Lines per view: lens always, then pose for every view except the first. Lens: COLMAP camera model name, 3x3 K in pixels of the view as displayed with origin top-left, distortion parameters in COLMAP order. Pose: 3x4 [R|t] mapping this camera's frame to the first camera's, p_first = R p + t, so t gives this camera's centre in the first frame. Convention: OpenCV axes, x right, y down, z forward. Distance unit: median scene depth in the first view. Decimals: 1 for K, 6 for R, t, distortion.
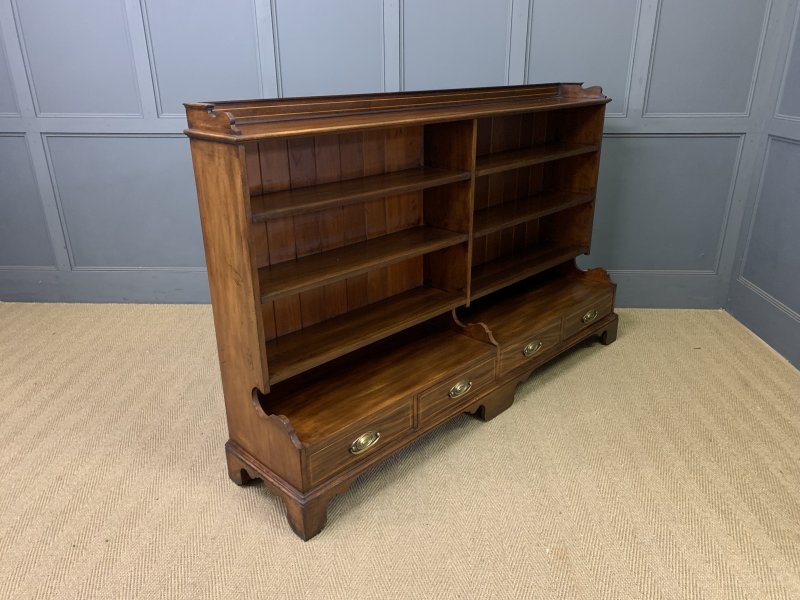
lens RADIAL K [[615.8, 0, 401.9], [0, 615.8, 300.5], [0, 0, 1]] dist [0.037364, -0.026087]
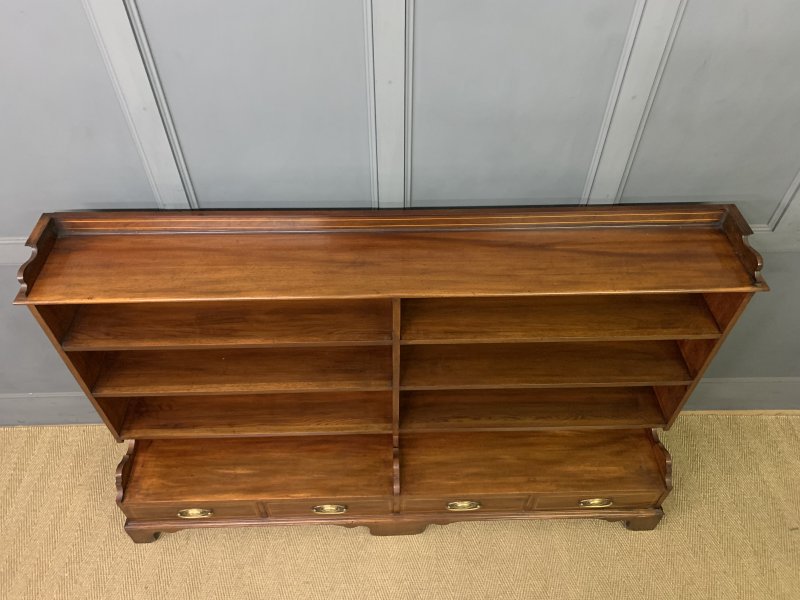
lens RADIAL K [[615.8, 0, 401.4], [0, 615.8, 291.9], [0, 0, 1]] dist [0.037364, -0.026087]
pose [[0.720836, 0.518209, -0.460277, 0.423764], [-0.263031, 0.818928, 0.510070, -0.627192], [0.641257, -0.246610, 0.726618, 0.432539]]
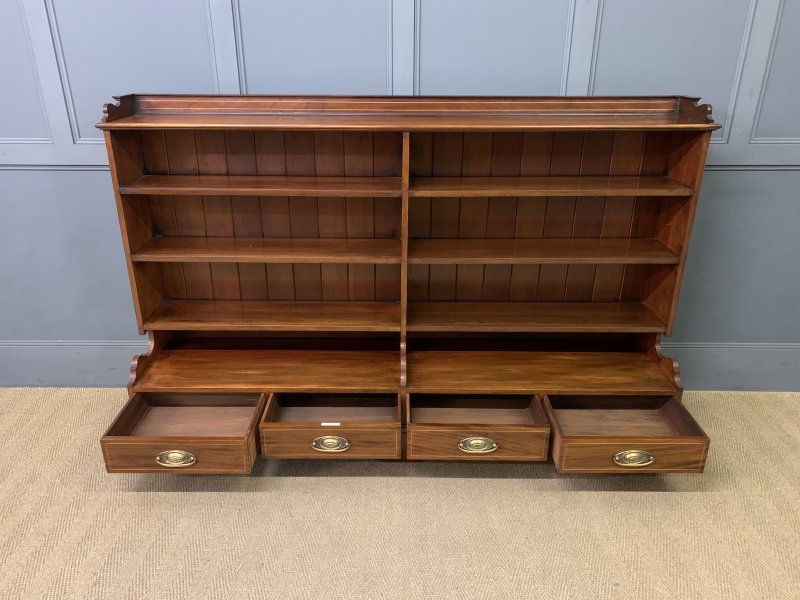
lens RADIAL K [[615.8, 0, 392.8], [0, 615.8, 301.6], [0, 0, 1]] dist [0.037364, -0.026087]
pose [[0.693326, 0.287882, -0.660623, 0.703977], [-0.267657, 0.954033, 0.134835, -0.161918], [0.669073, 0.083336, 0.738510, 0.324628]]
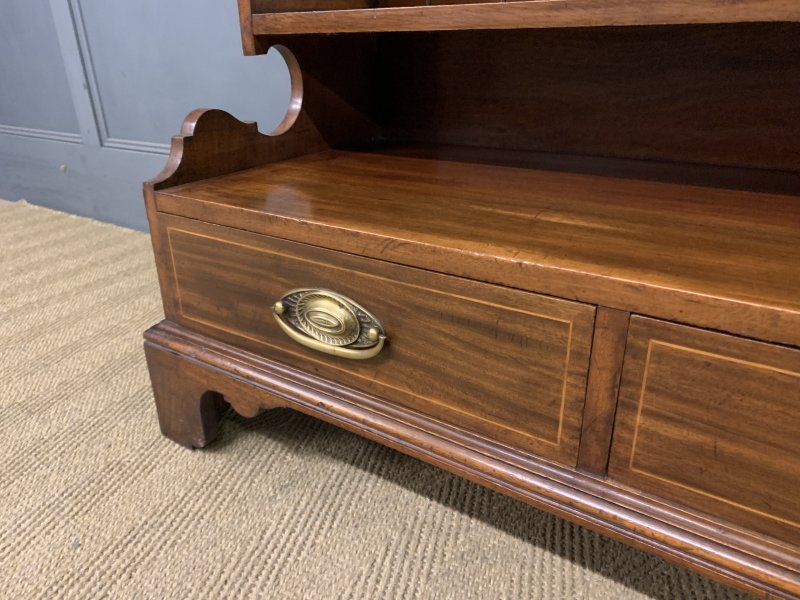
lens RADIAL K [[615.8, 0, 389.7], [0, 615.8, 301.7], [0, 0, 1]] dist [0.037364, -0.026087]
pose [[0.172432, 0.399403, -0.900413, 0.156074], [-0.337267, 0.882792, 0.326999, 0.100365], [0.925482, 0.247295, 0.286928, 0.776049]]
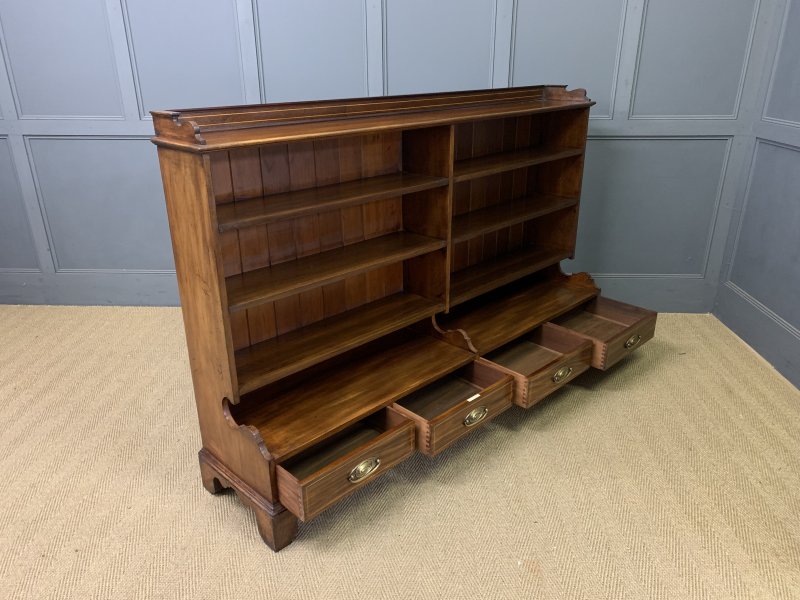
lens RADIAL K [[615.8, 0, 396.4], [0, 615.8, 301.5], [0, 0, 1]] dist [0.037364, -0.026087]
pose [[0.999966, 0.002249, -0.007889, 0.034737], [-0.002187, 0.999967, 0.007869, -0.016751], [0.007906, -0.007852, 0.999938, 0.008598]]
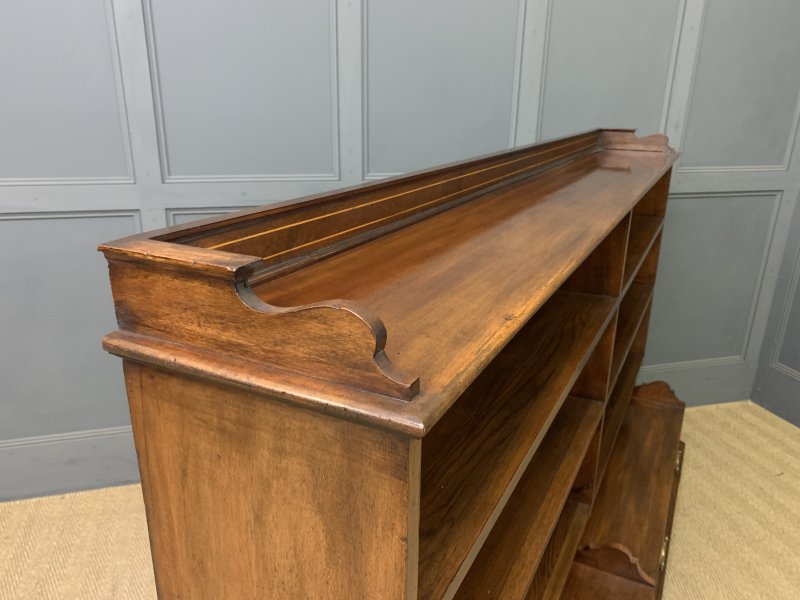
lens RADIAL K [[615.8, 0, 401.6], [0, 615.8, 303.9], [0, 0, 1]] dist [0.037364, -0.026087]
pose [[0.951913, -0.079382, 0.295907, -0.221290], [0.090110, 0.995671, -0.022772, -0.196525], [-0.292818, 0.048341, 0.954945, 0.503984]]
